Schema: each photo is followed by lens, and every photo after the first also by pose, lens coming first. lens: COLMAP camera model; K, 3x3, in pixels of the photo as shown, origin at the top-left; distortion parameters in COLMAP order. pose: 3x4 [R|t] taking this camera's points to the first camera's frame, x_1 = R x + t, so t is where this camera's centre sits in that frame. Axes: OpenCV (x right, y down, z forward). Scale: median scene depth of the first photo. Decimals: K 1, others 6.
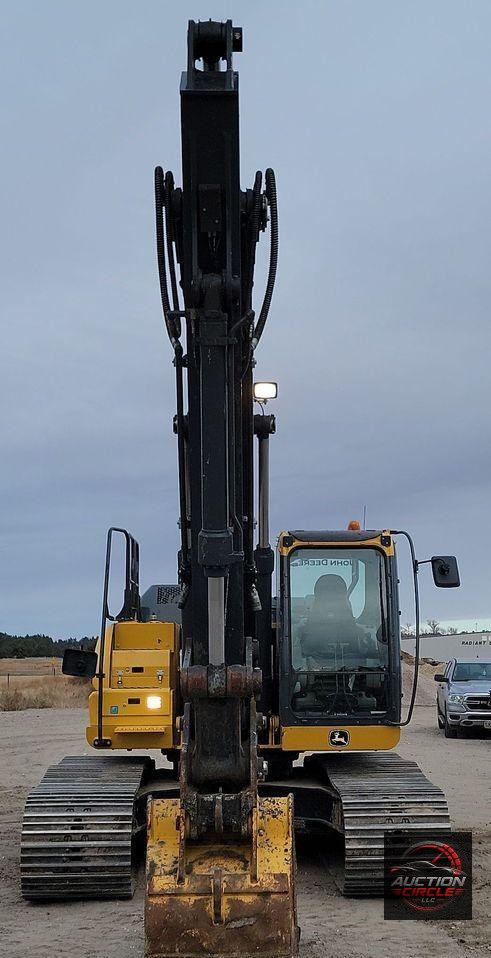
lens RADIAL K [[1267.0, 0, 258.5], [0, 1267.0, 476.7], [0, 0, 1]] dist [0.075682, -0.021941]
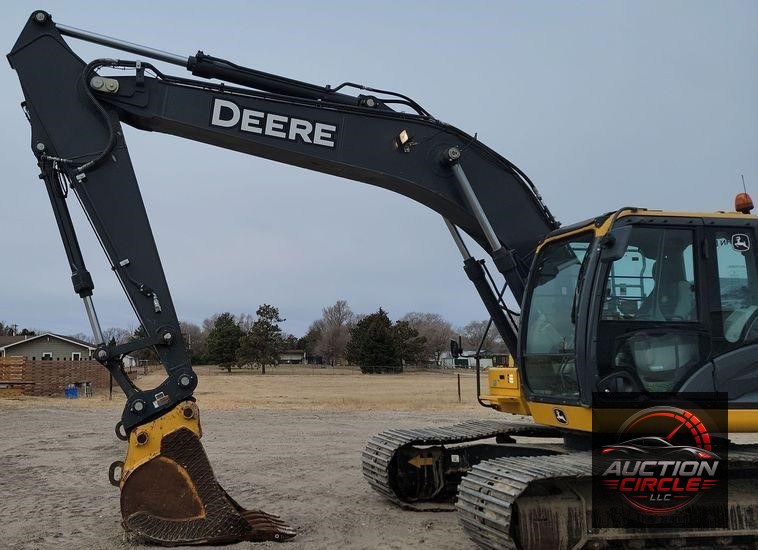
lens RADIAL K [[689.3, 0, 296.5], [0, 689.3, 279.1], [0, 0, 1]] dist [0.079673, -0.000096]
pose [[0.140541, -0.113166, -0.983586, 0.619669], [0.138854, 0.985881, -0.093590, 0.117037], [0.980290, -0.123422, 0.154270, 0.709412]]
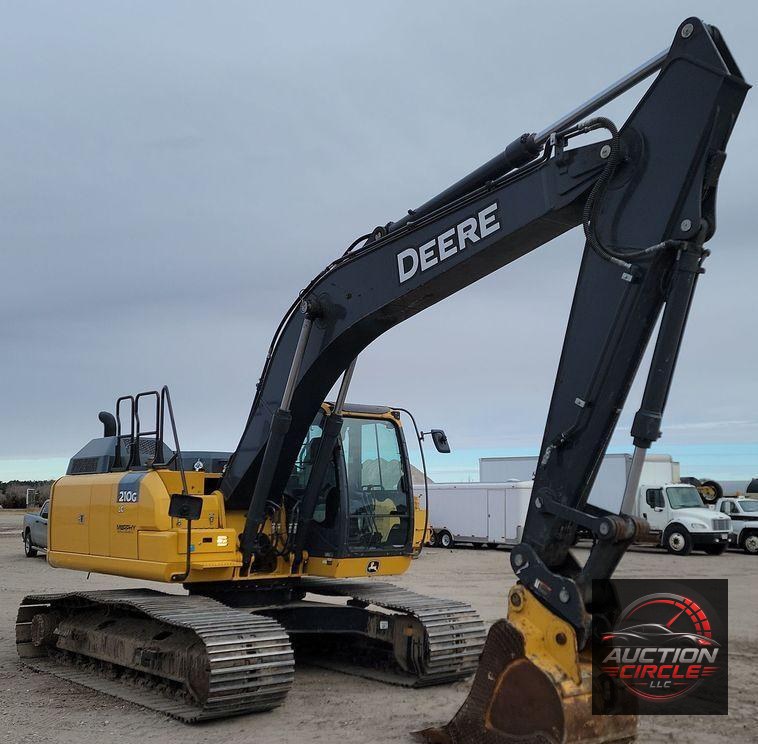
lens RADIAL K [[940.8, 0, 377.6], [0, 940.8, 390.1], [0, 0, 1]] dist [0.041958, -0.032856]
pose [[0.794066, 0.083143, 0.602118, -0.519323], [-0.099546, 0.995014, -0.006116, 0.033894], [-0.599625, -0.055082, 0.798383, 0.249600]]
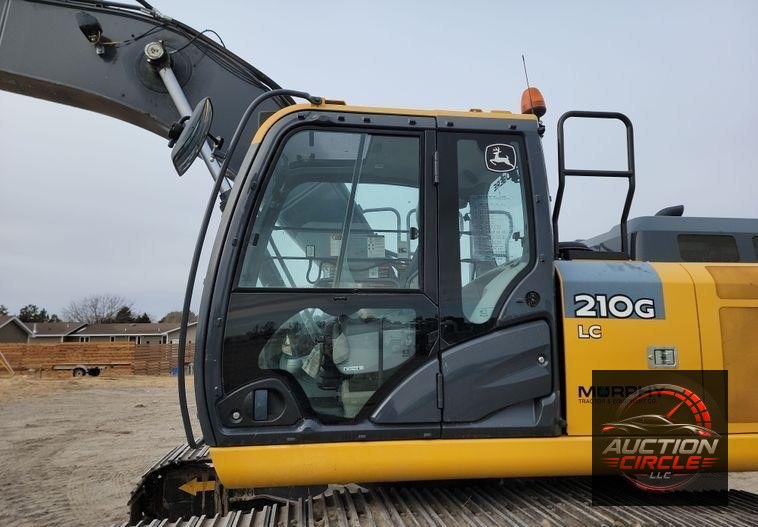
lens RADIAL K [[570.8, 0, 379.0], [0, 570.8, 263.5], [0, 0, 1]] dist [0.056670, -0.001291]
pose [[0.100530, -0.128936, -0.986544, 0.386192], [0.145311, 0.982838, -0.113644, 0.155320], [0.984265, -0.131932, 0.117541, 1.034981]]
